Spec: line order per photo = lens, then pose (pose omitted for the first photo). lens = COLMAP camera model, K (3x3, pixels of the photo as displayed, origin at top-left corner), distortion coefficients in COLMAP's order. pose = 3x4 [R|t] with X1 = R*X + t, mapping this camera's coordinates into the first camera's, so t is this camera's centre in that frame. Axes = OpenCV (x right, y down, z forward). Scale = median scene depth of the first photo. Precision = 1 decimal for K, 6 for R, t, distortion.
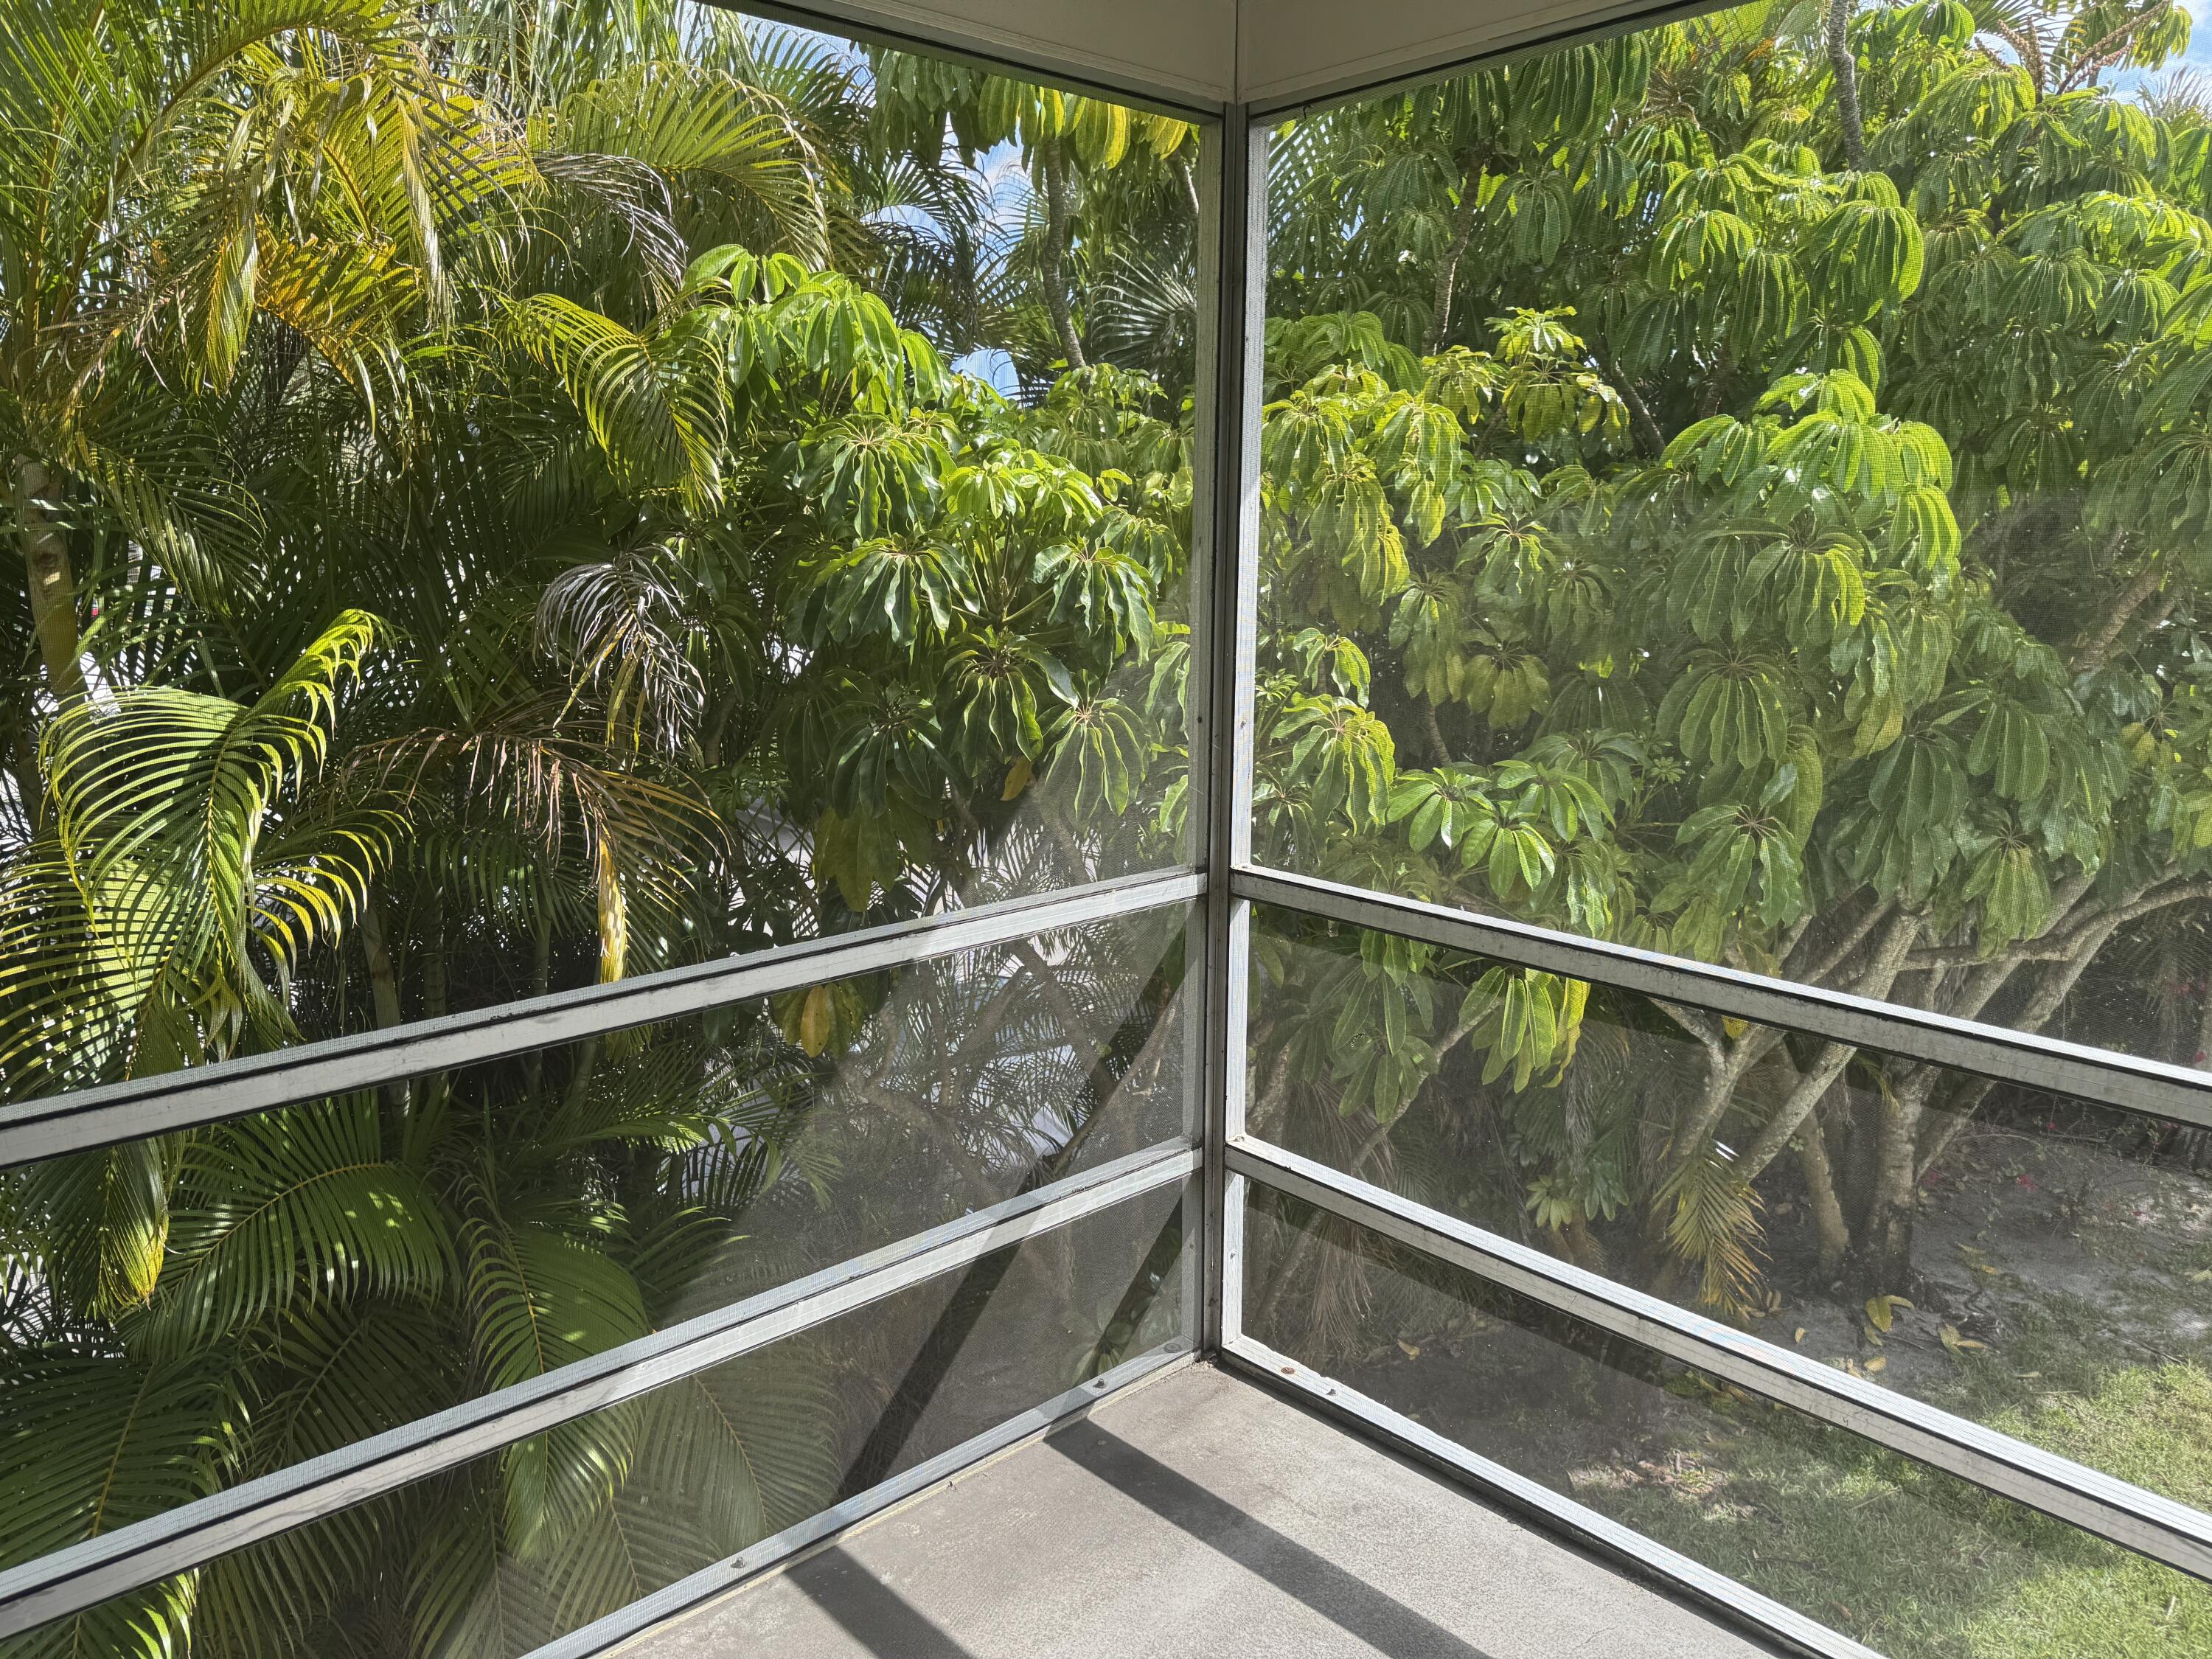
lens RADIAL K [[1553.6, 0, 1106.3], [0, 1553.6, 828.7], [0, 0, 1]] dist [-0.004489, -0.005238]
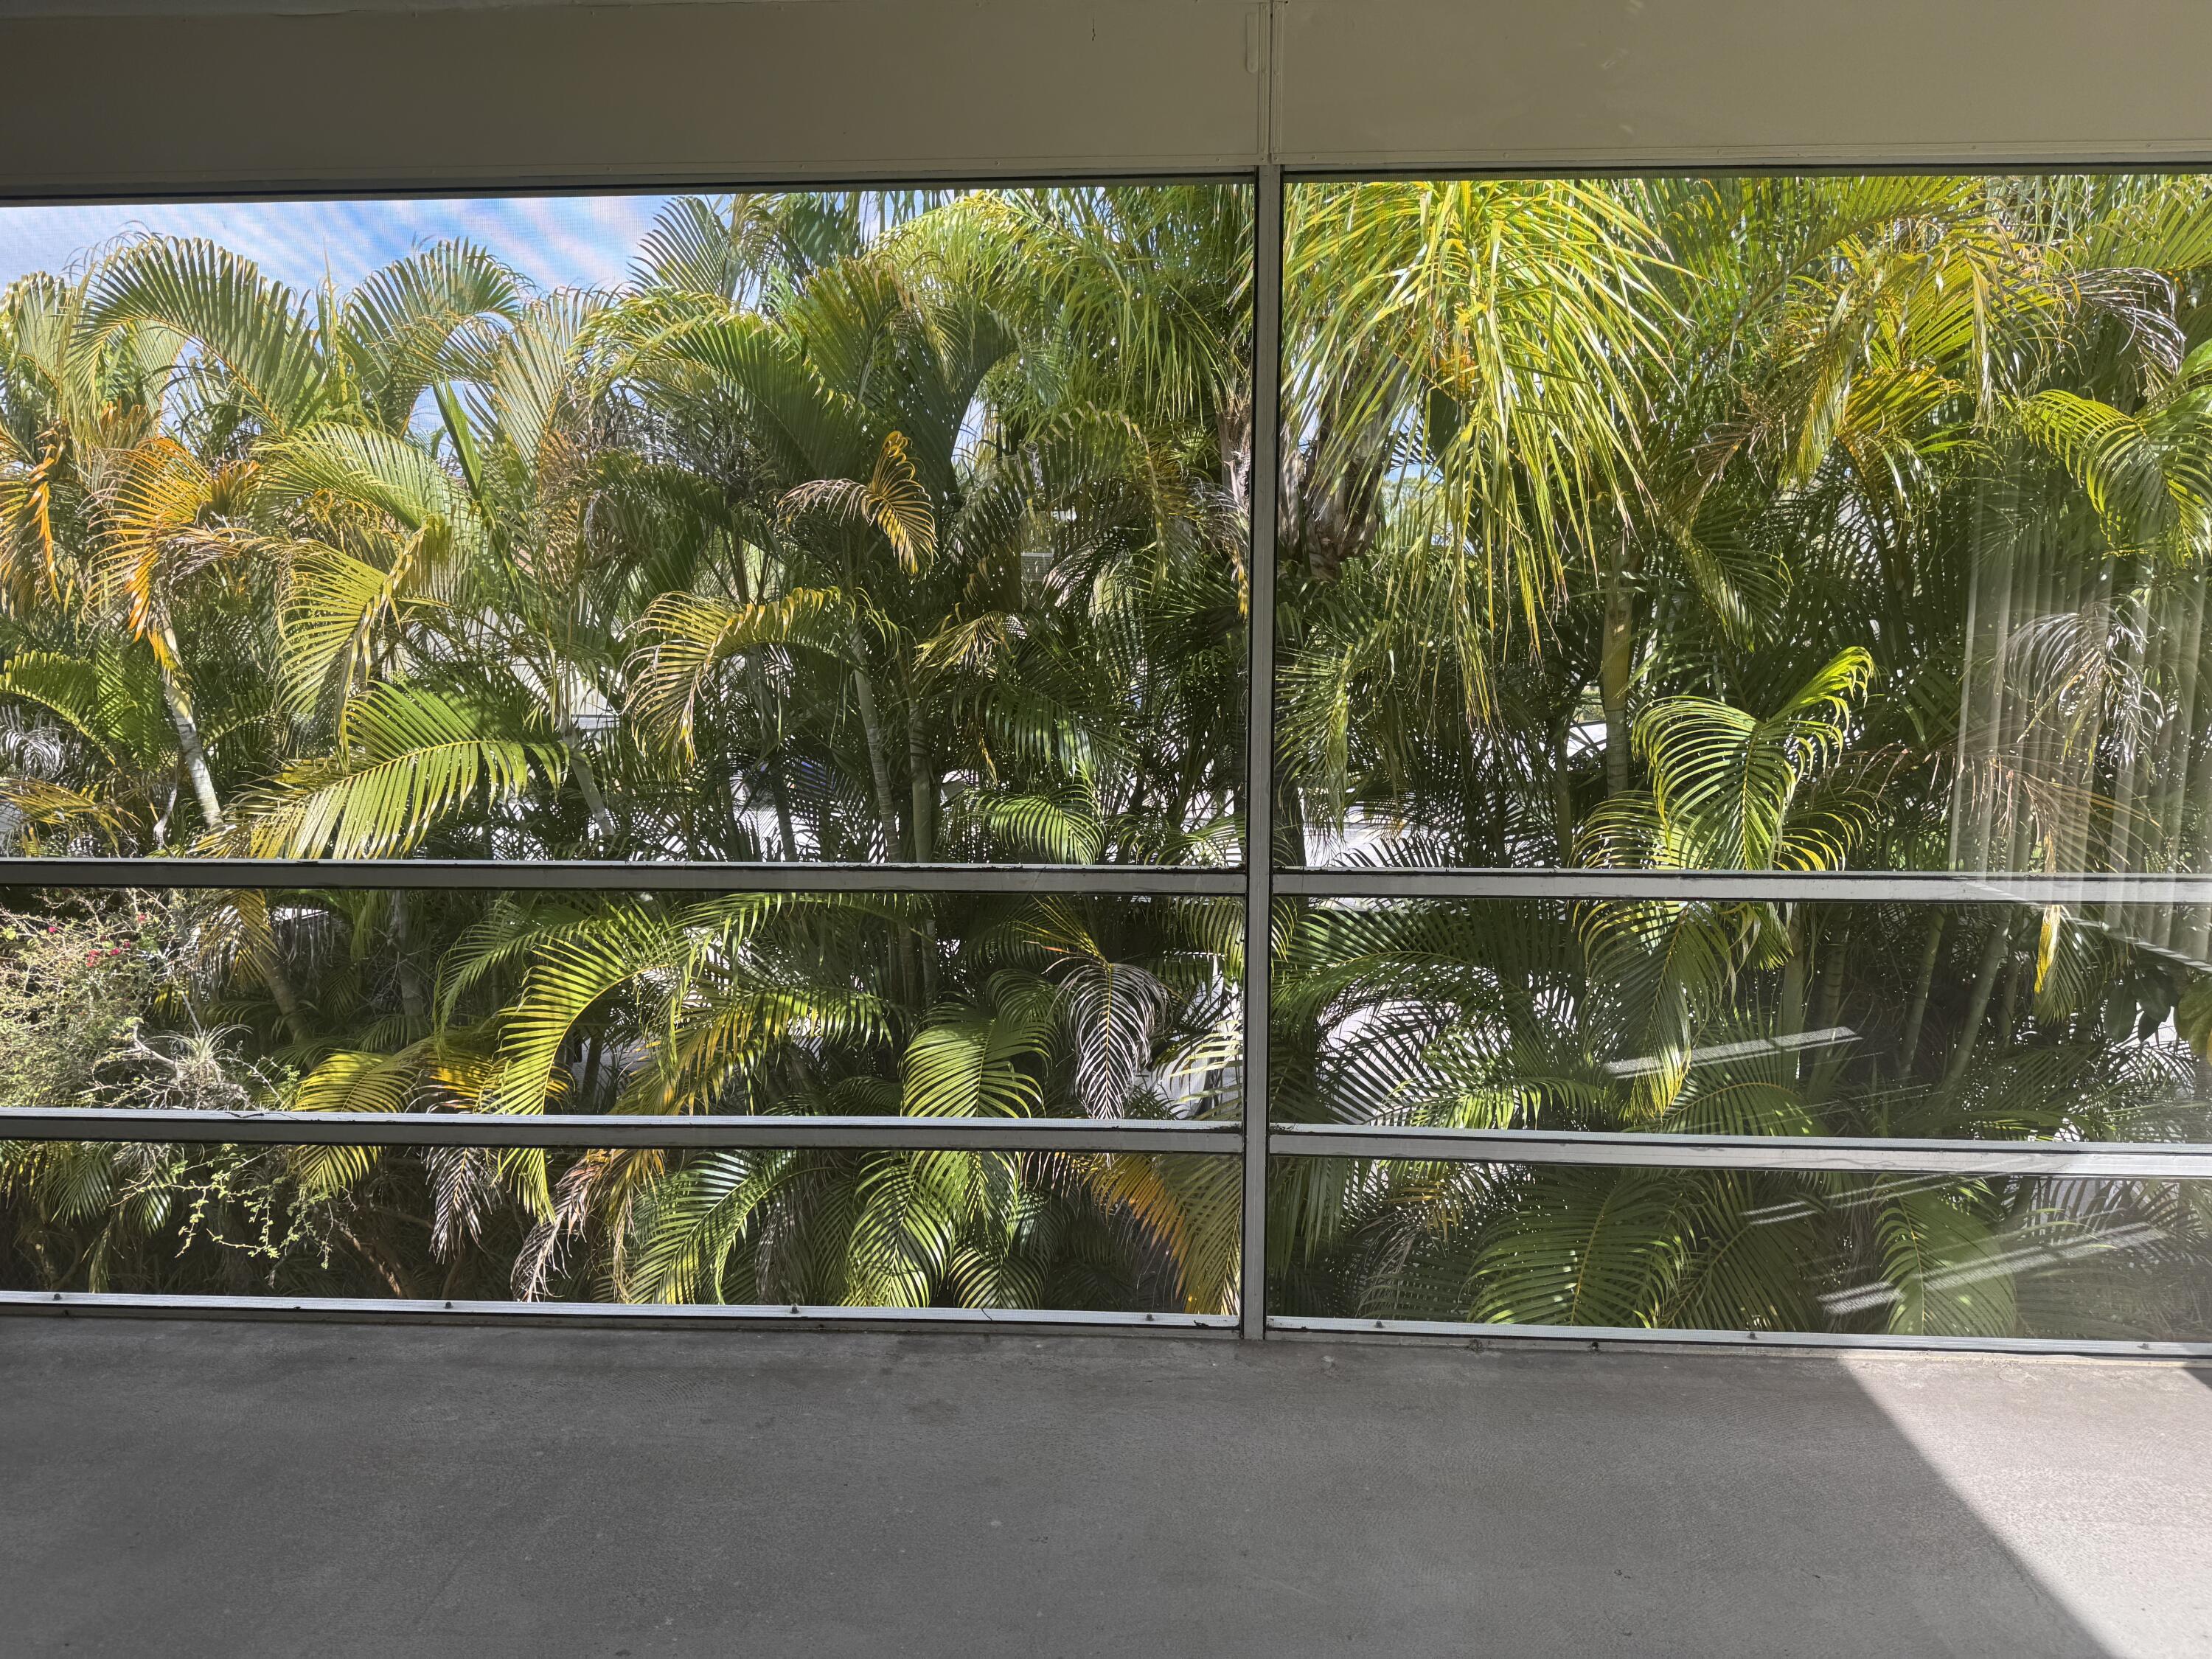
lens RADIAL K [[1553.6, 0, 1121.5], [0, 1553.6, 881.2], [0, 0, 1]] dist [-0.004489, -0.005238]
pose [[0.720568, 0.103523, -0.685612, -0.012105], [-0.125798, 0.991900, 0.017559, 0.110337], [0.681877, 0.073596, 0.727755, -0.363028]]
